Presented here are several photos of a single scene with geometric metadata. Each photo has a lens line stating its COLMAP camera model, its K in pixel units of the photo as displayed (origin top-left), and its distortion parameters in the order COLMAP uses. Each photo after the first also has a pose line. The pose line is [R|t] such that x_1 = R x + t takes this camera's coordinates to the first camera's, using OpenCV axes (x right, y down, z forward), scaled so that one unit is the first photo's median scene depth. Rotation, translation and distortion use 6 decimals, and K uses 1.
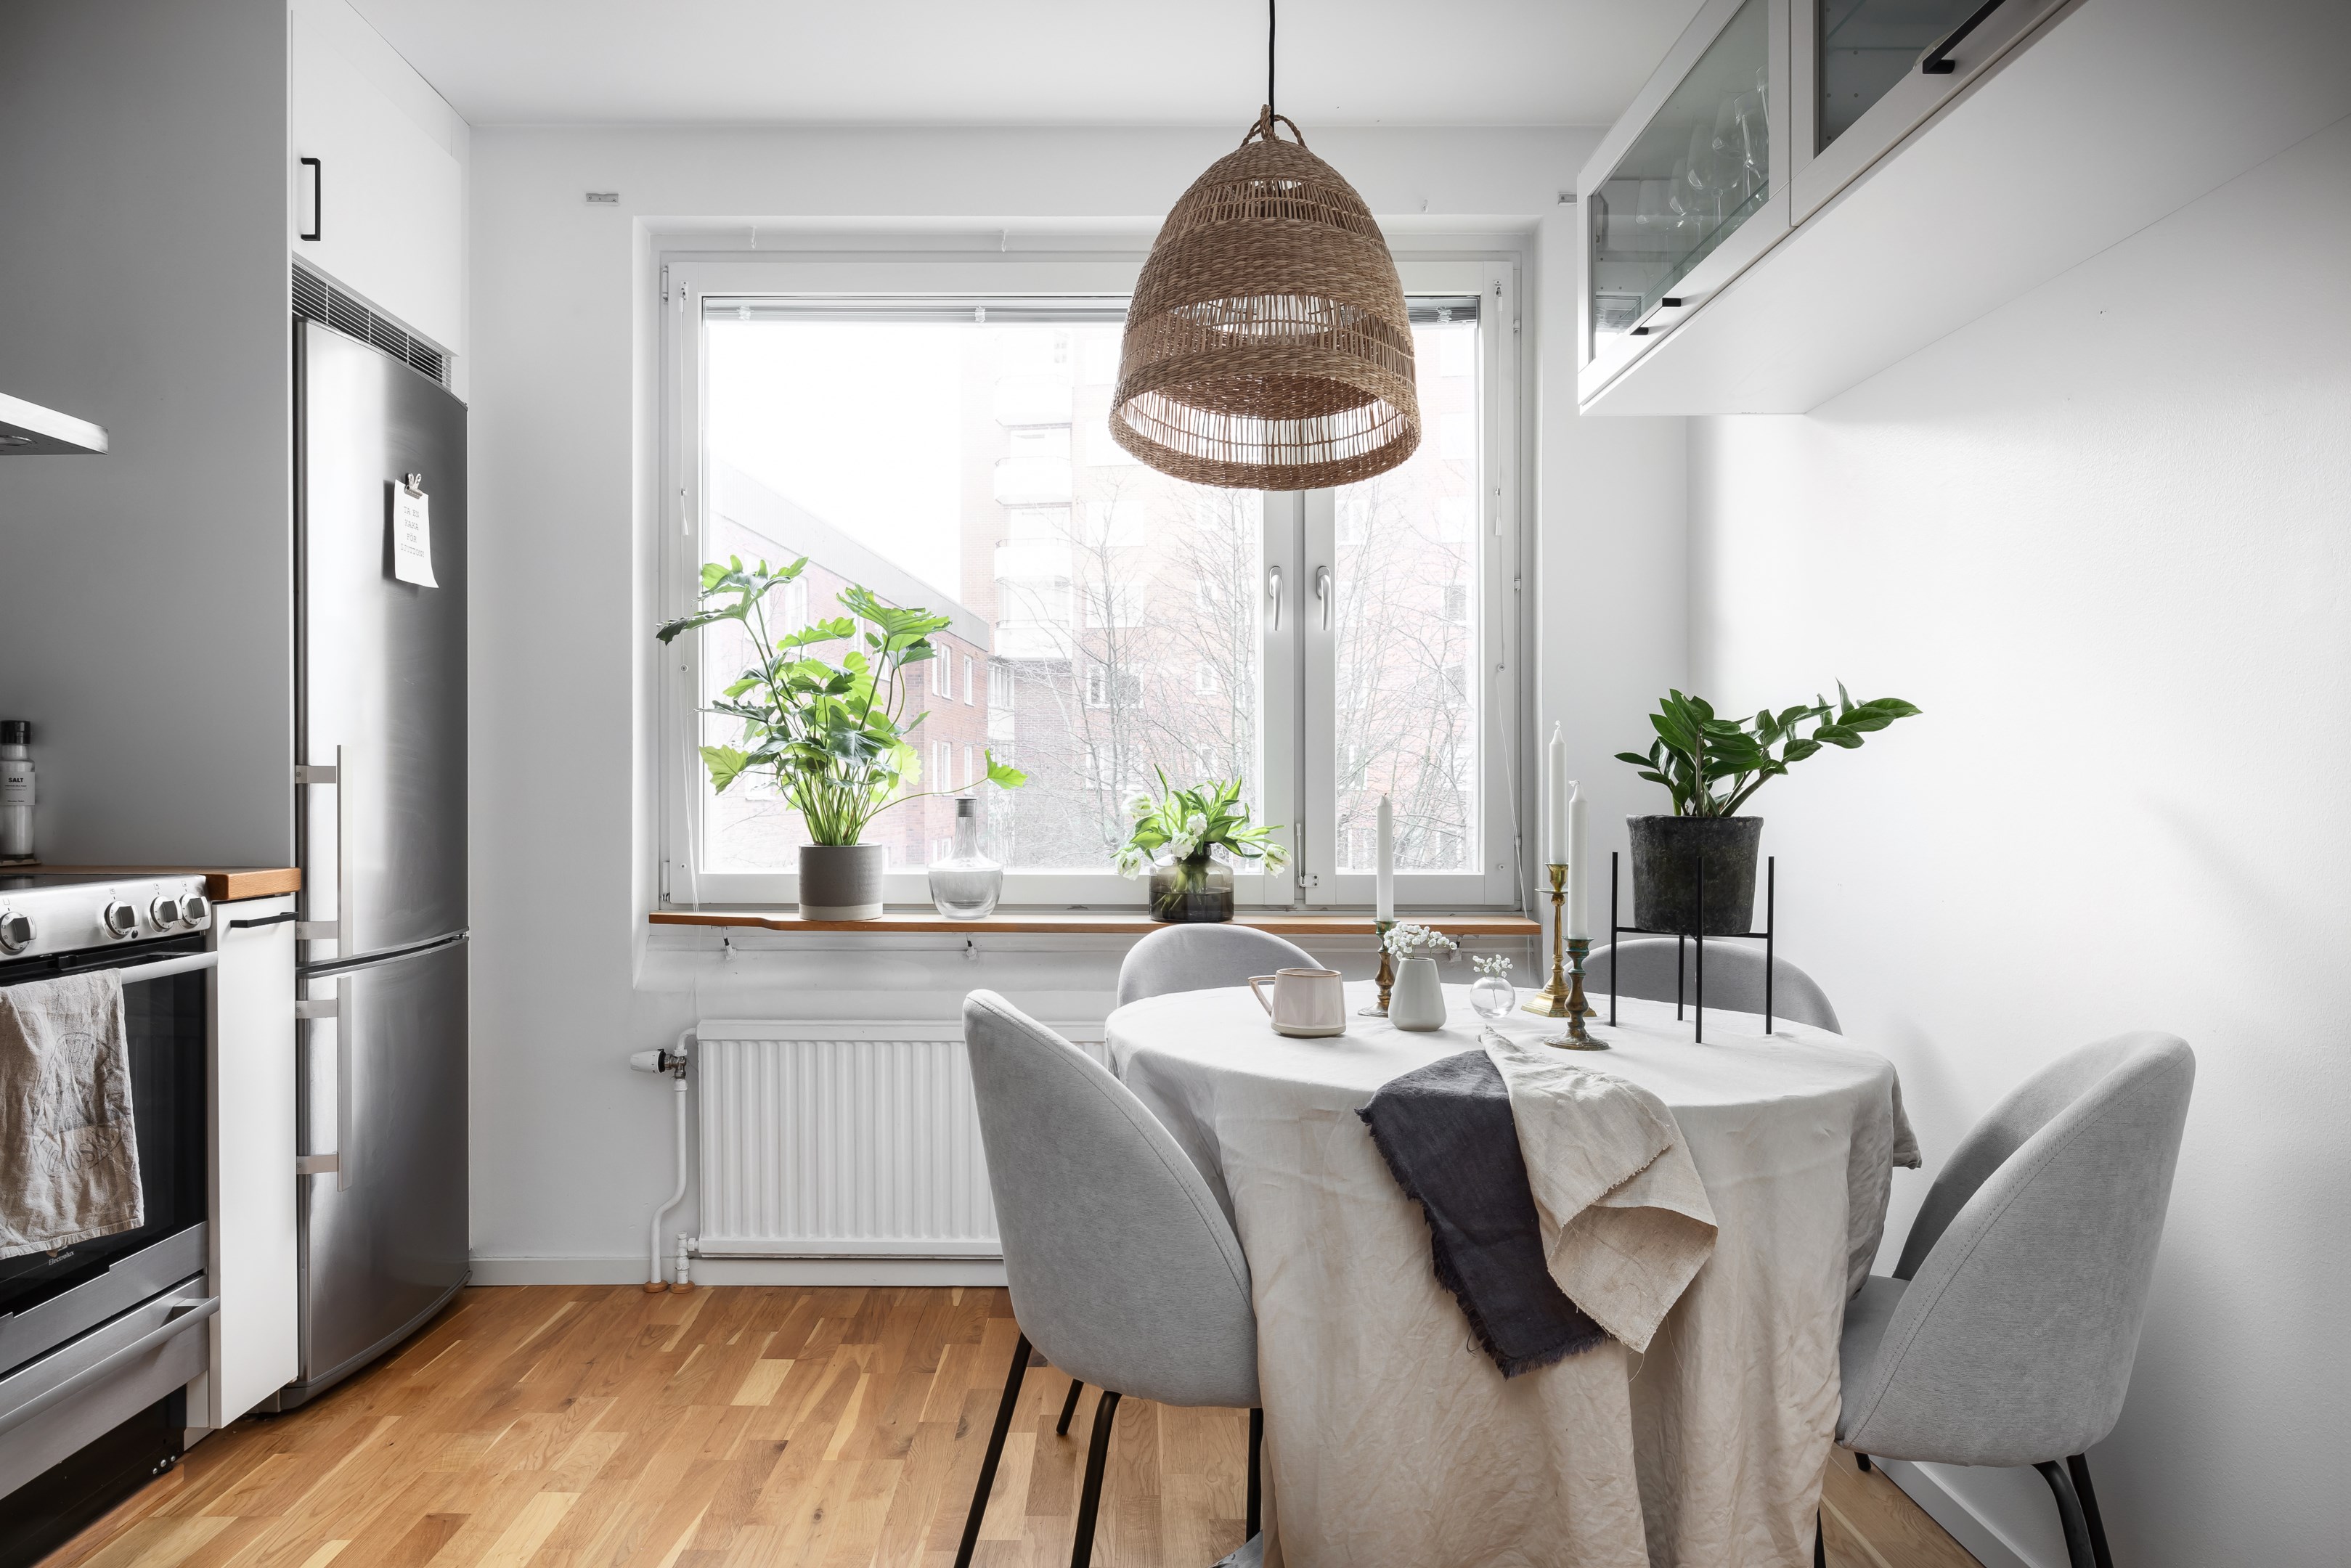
lens RADIAL K [[1440.1, 0, 1171.9], [0, 1440.1, 788.8], [0, 0, 1]] dist [-0.005442, -0.001236]
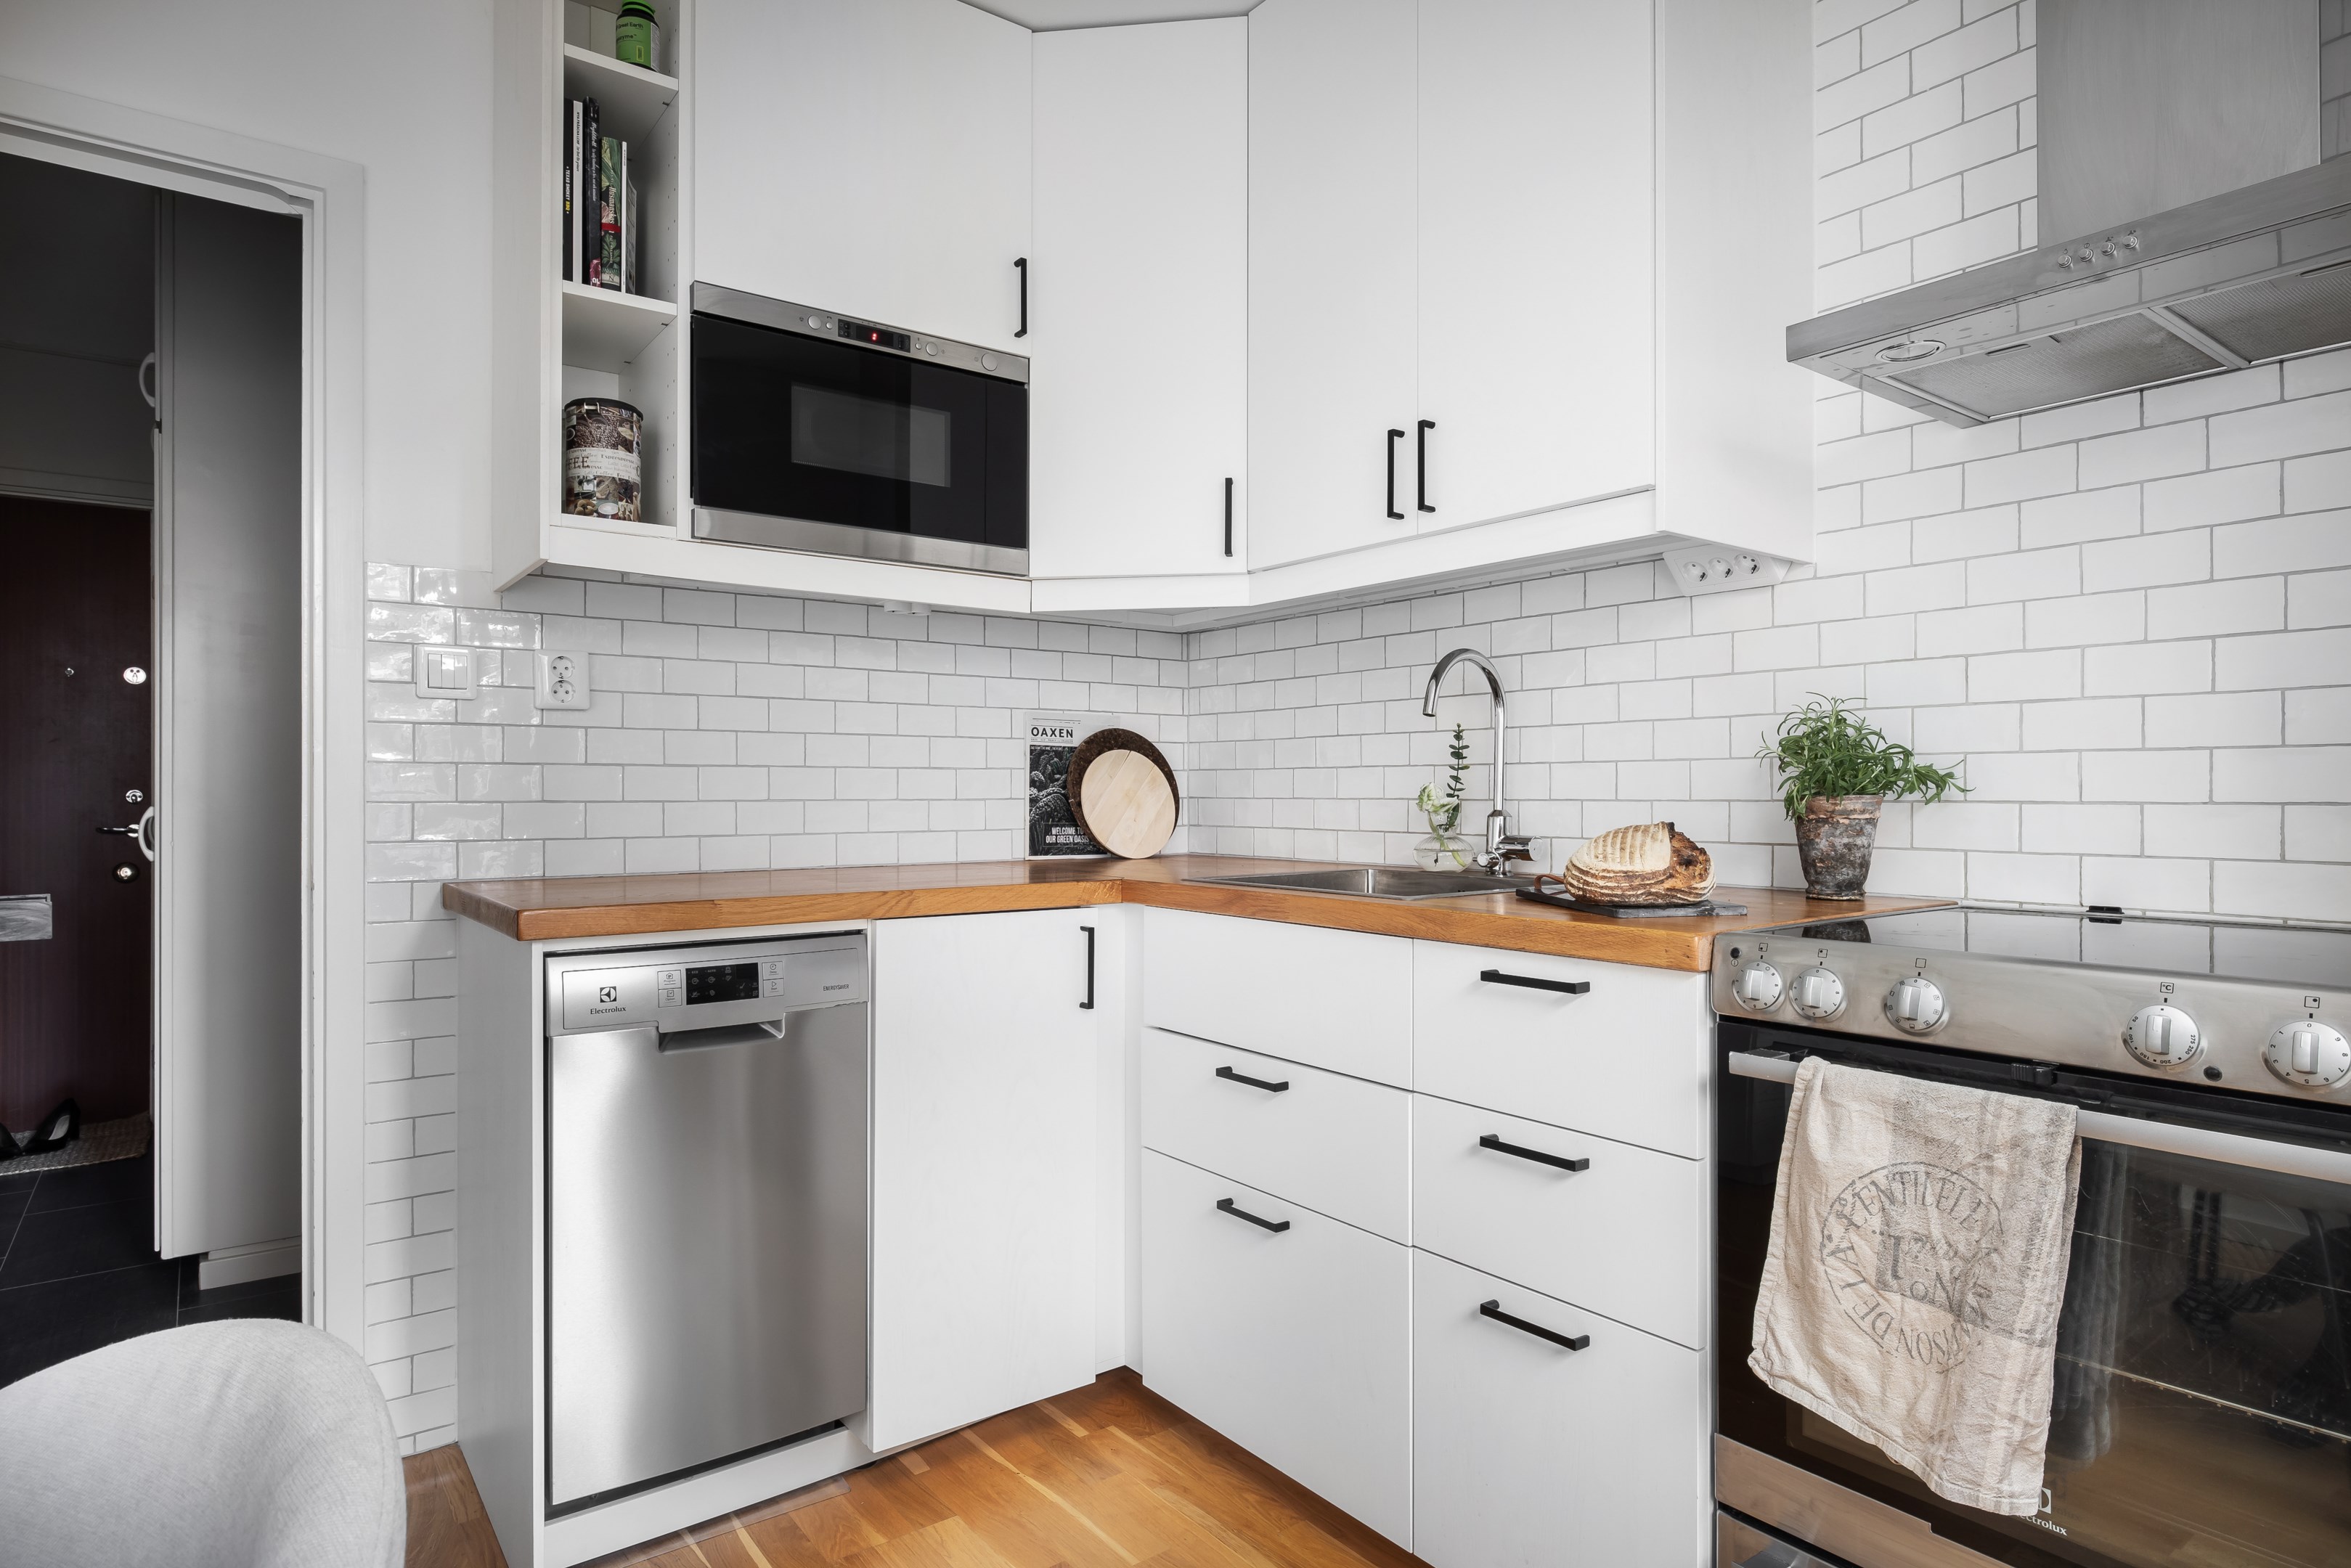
lens RADIAL K [[1280.9, 0, 1160.8], [0, 1280.9, 788.4], [0, 0, 1]] dist [0.001391, 0.001392]
pose [[-0.813232, -0.001612, -0.581938, -0.090796], [-0.000651, 0.999998, -0.001859, -0.009486], [0.581940, -0.001133, -0.813231, 1.145674]]
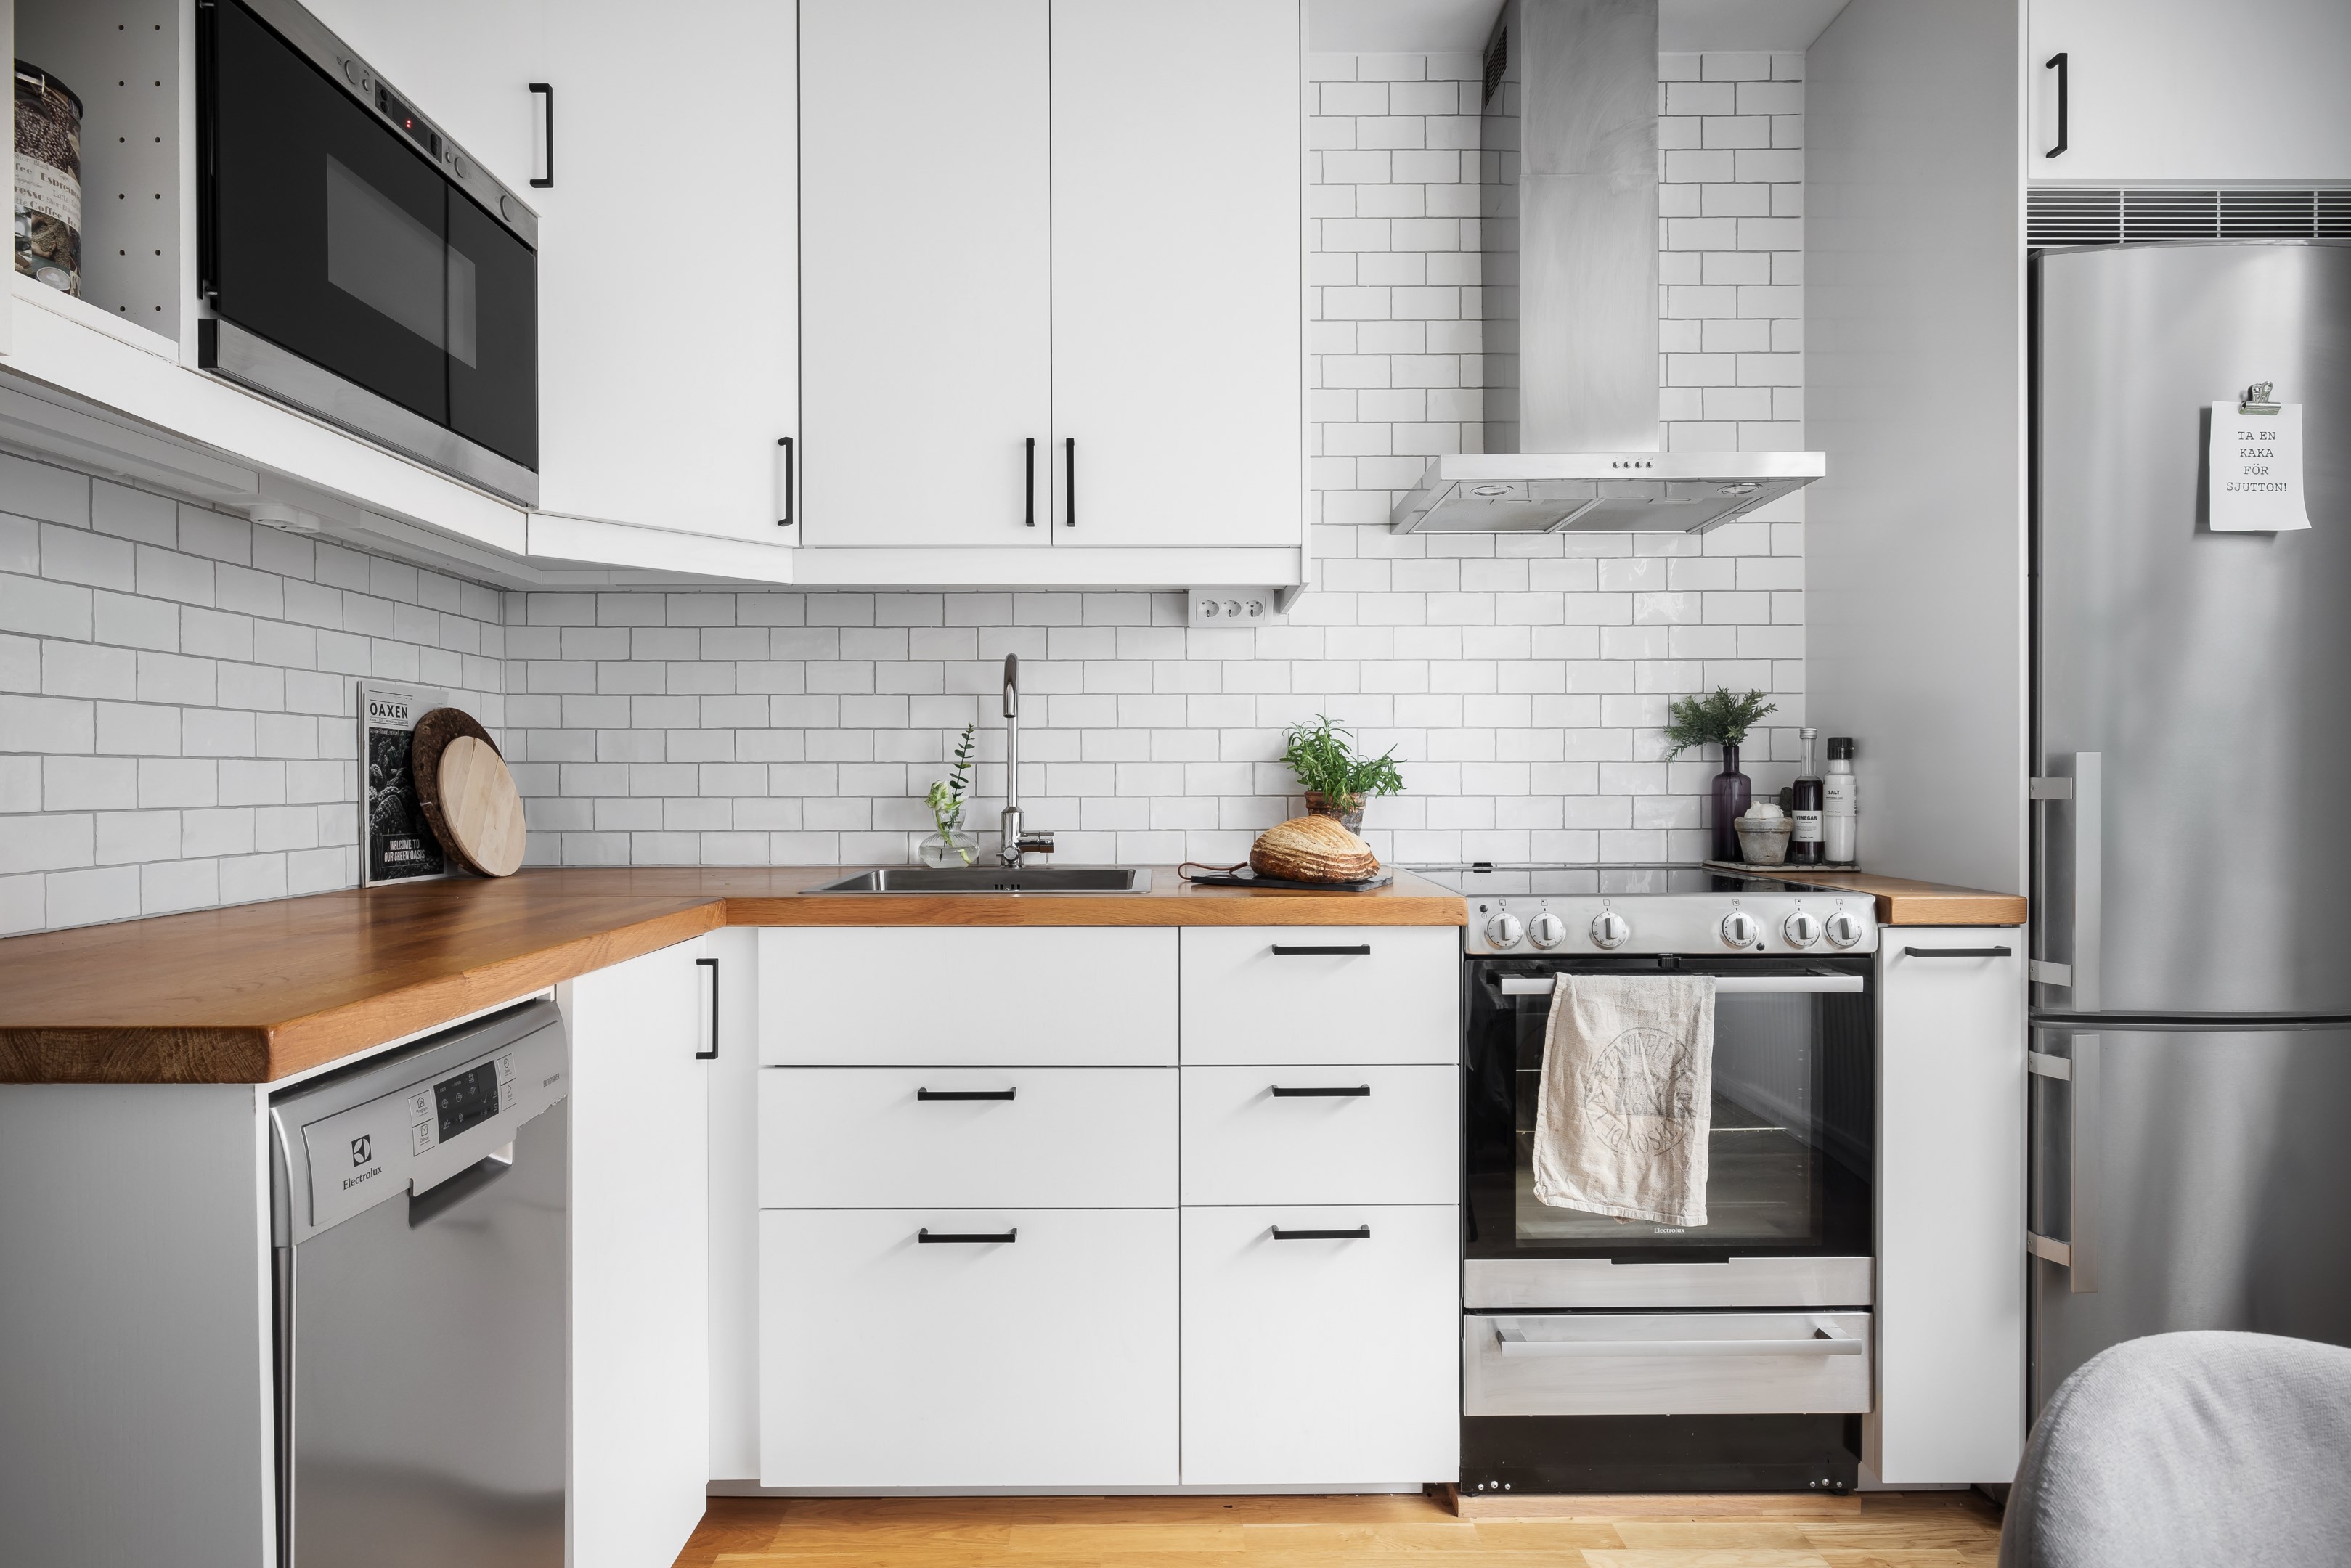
lens RADIAL K [[1280.9, 0, 1161.8], [0, 1280.9, 792.0], [0, 0, 1]] dist [0.001391, 0.001392]
pose [[-0.020948, 0.010669, -0.999724, 0.197448], [0.000240, 0.999943, 0.010666, -0.018910], [0.999781, -0.000017, -0.020949, 0.578965]]
